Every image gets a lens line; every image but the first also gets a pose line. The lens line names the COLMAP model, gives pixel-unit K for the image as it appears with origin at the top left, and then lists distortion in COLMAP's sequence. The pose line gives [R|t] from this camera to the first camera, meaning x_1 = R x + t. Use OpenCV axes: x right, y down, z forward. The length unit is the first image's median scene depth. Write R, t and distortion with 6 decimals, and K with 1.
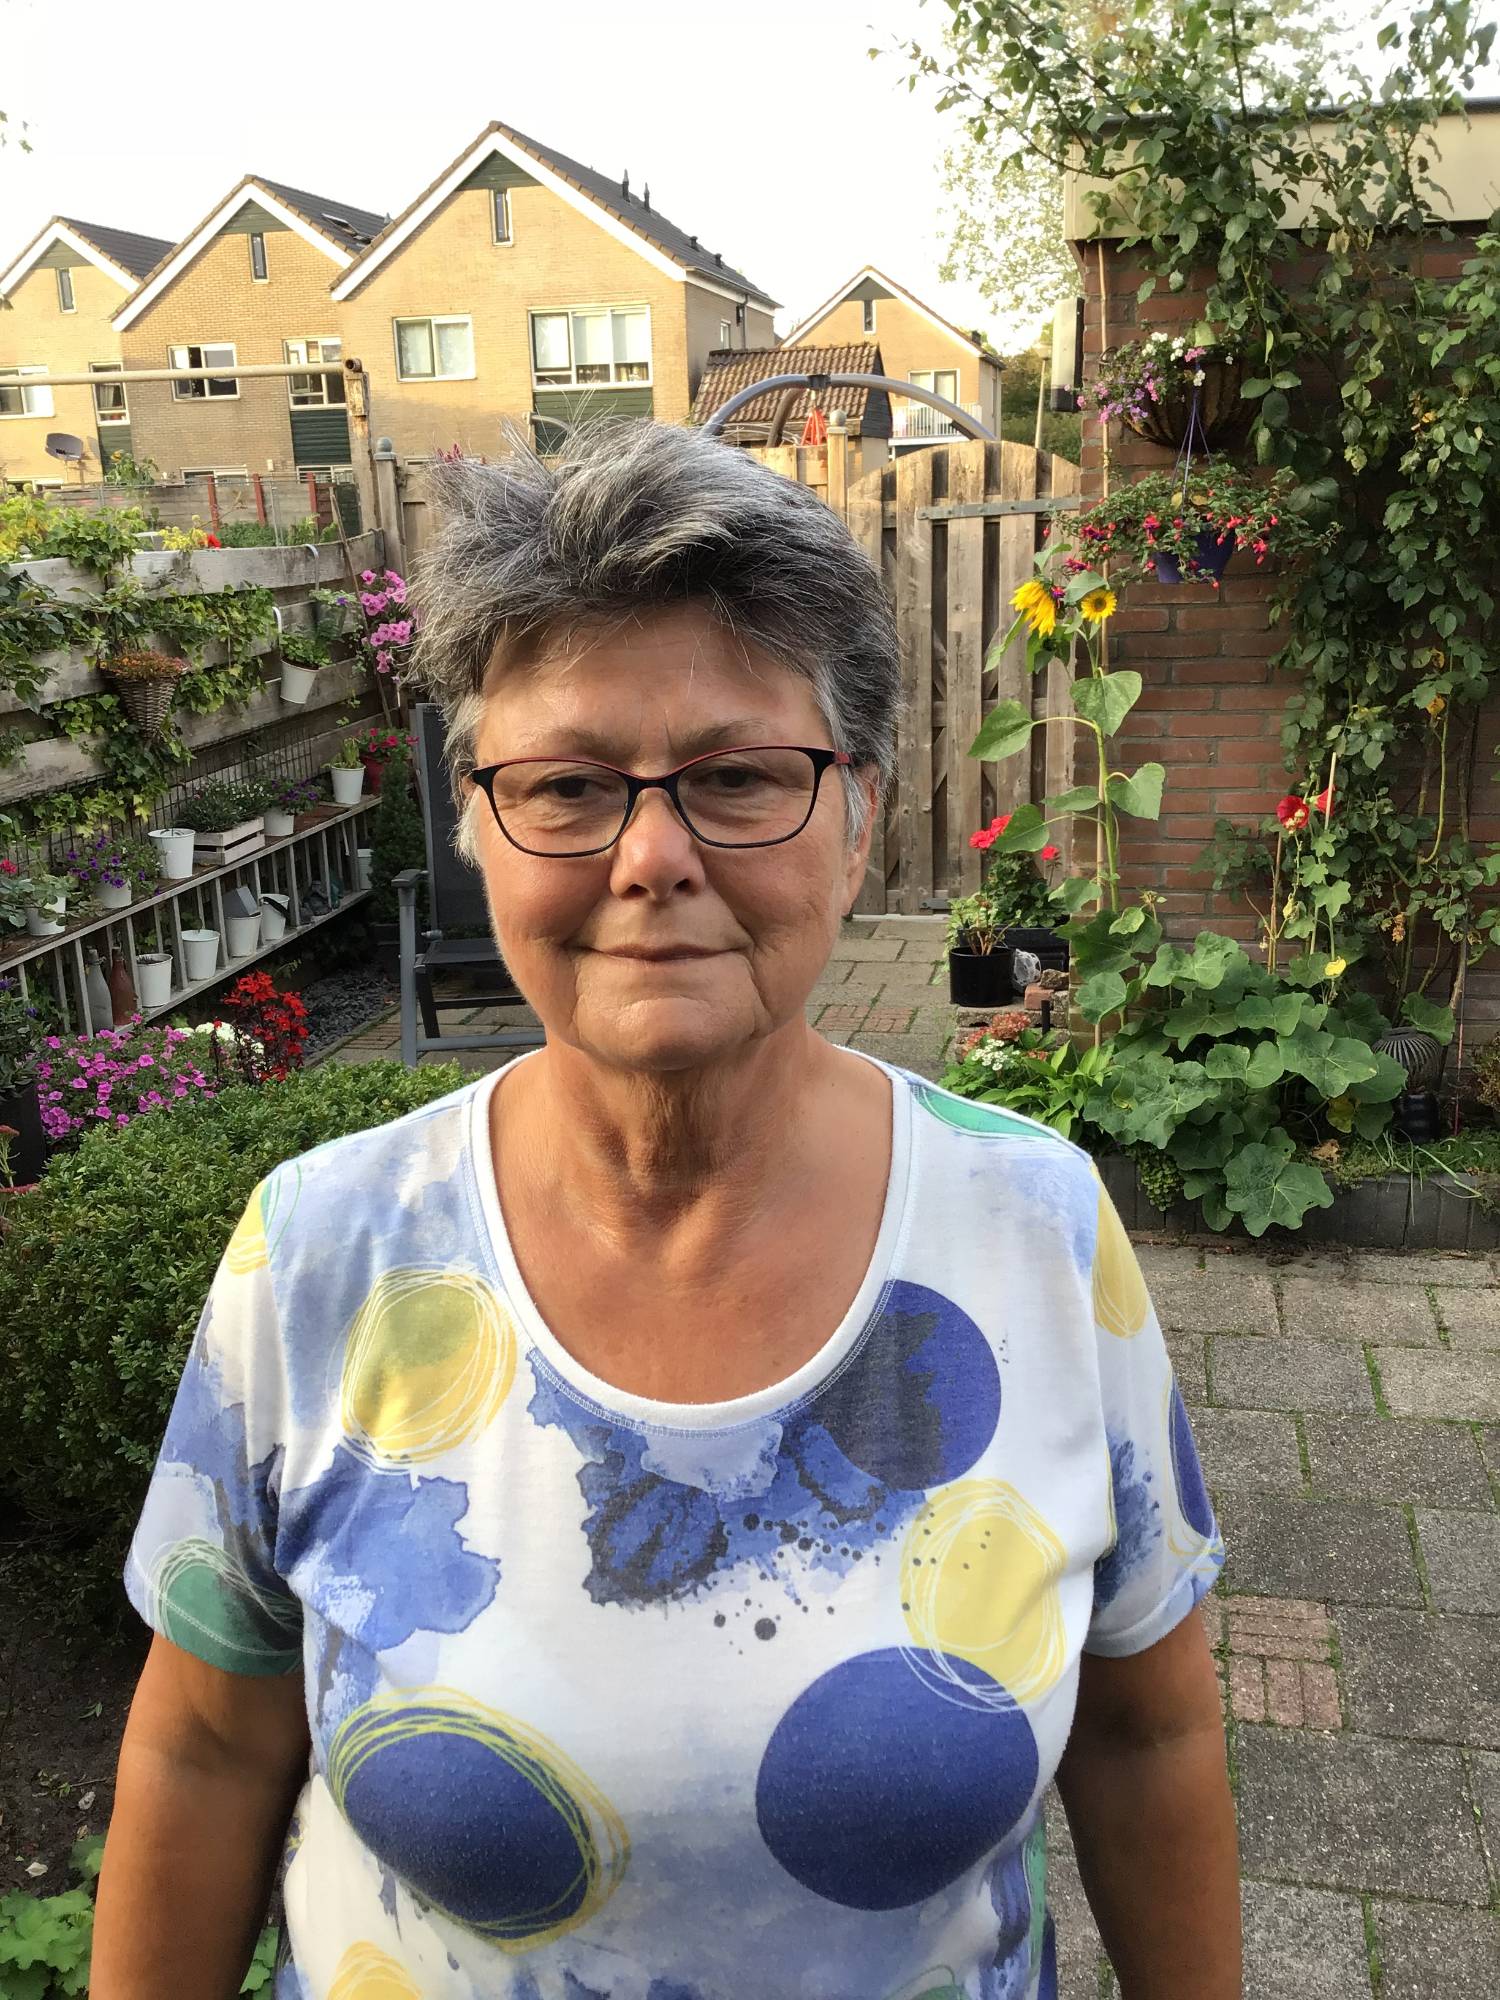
lens RADIAL K [[1947.4, 0, 750.0], [0, 1947.4, 1000.0], [0, 0, 1]] dist [0.093548, -0.004295]
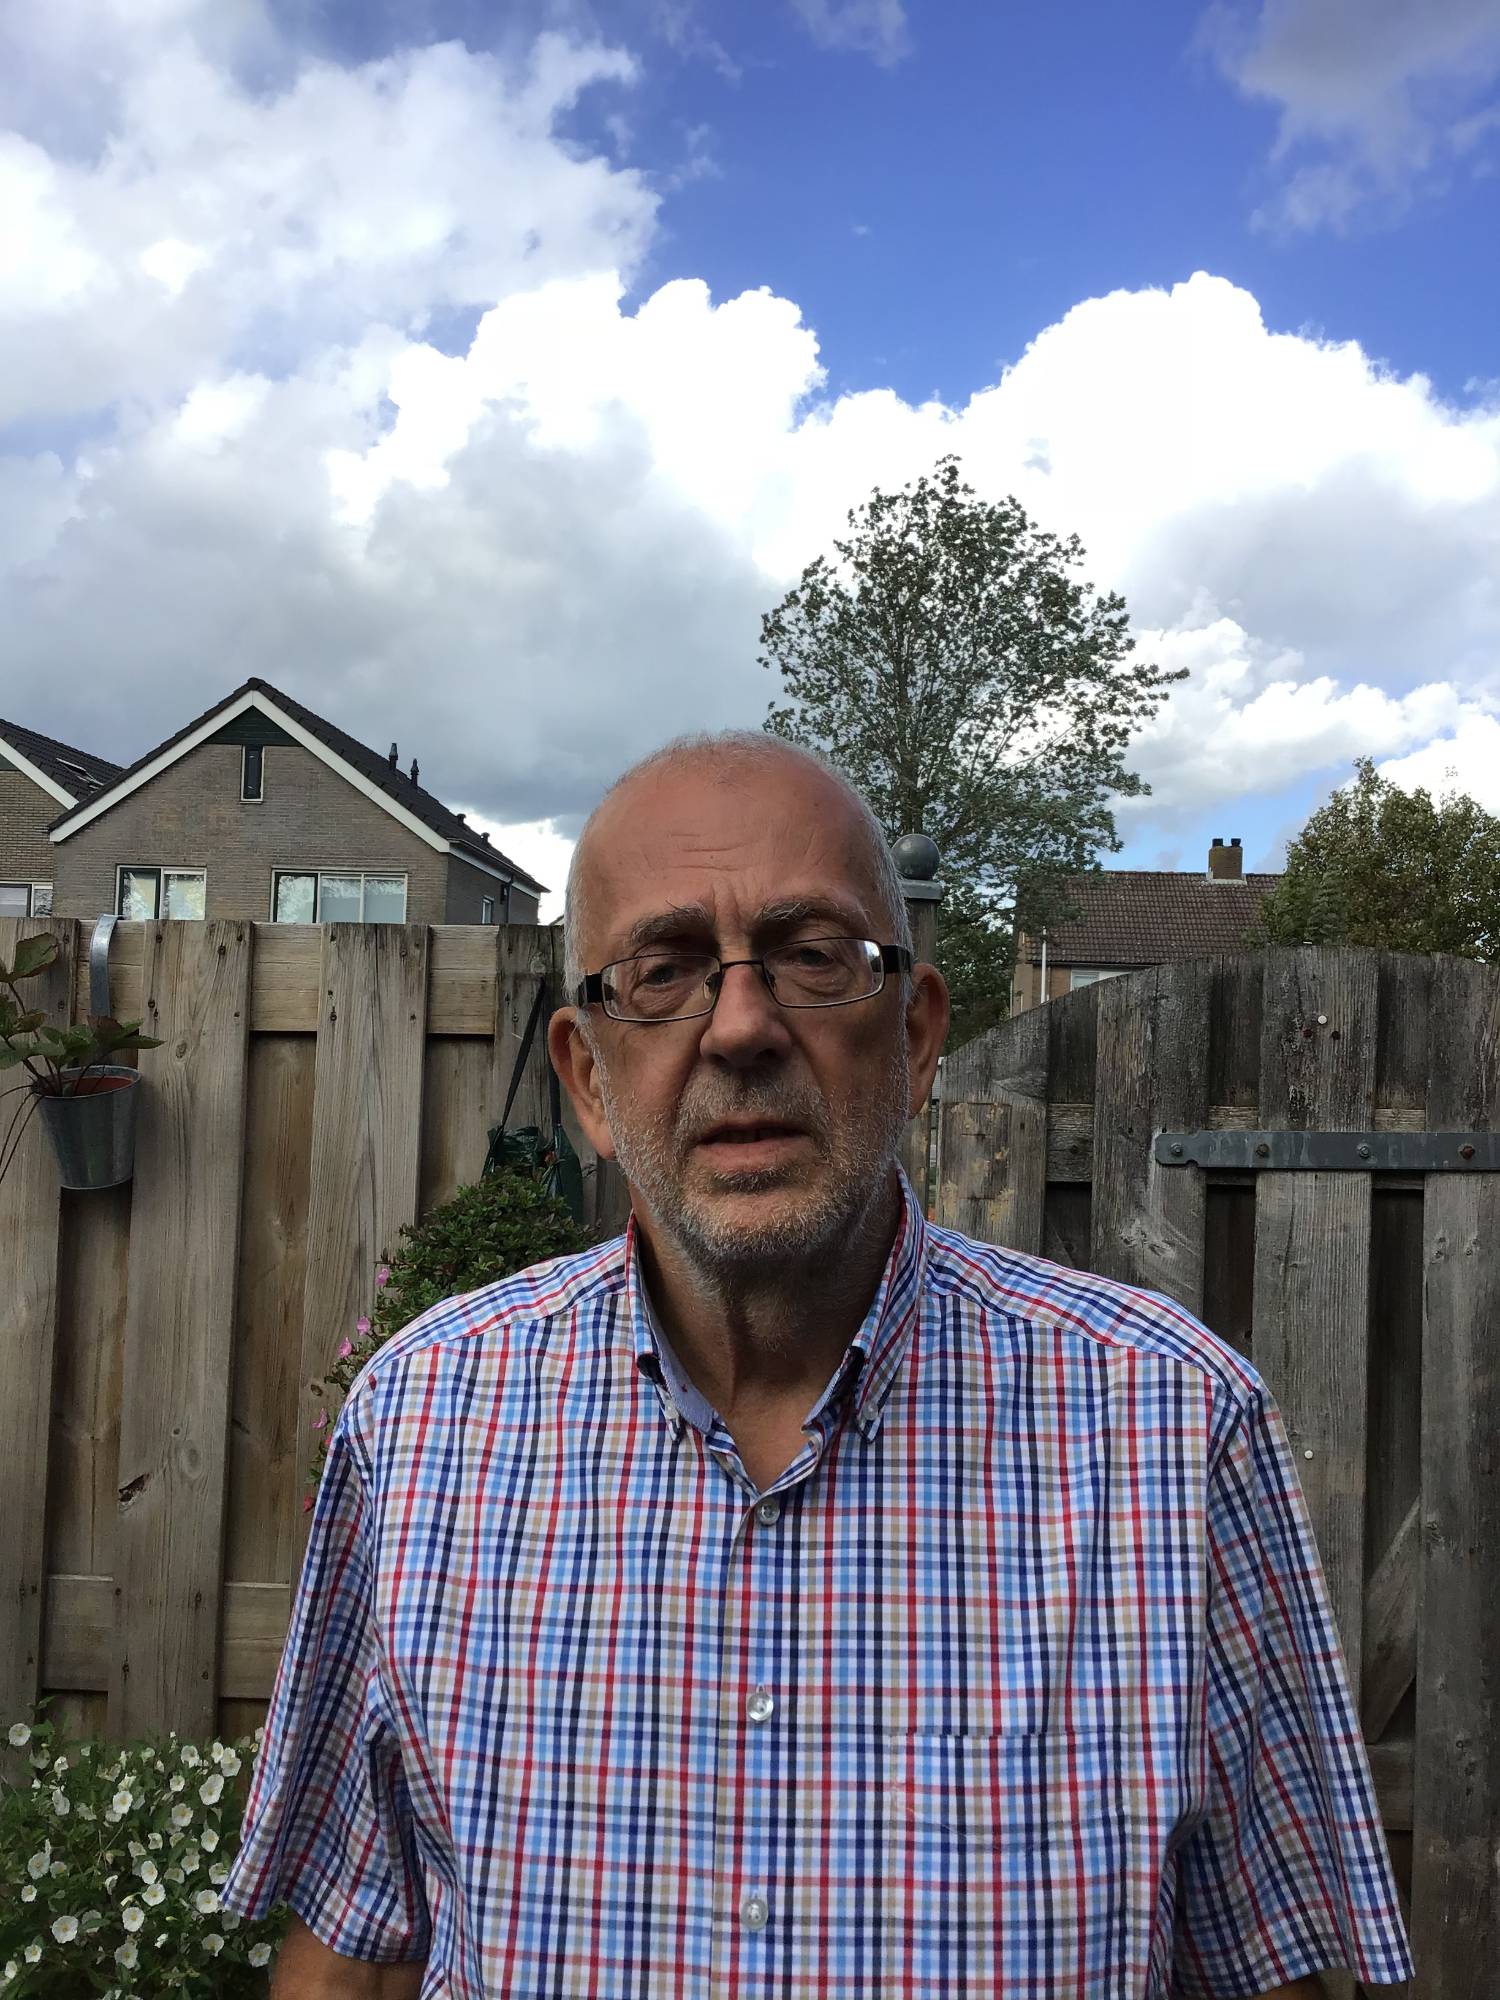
lens RADIAL K [[1947.4, 0, 750.0], [0, 1947.4, 1000.0], [0, 0, 1]] dist [0.093548, -0.004295]
pose [[0.989633, 0.067826, 0.126596, -0.023566], [-0.028018, 0.955698, -0.293013, -0.173736], [-0.140862, 0.286428, 0.947690, 0.692199]]
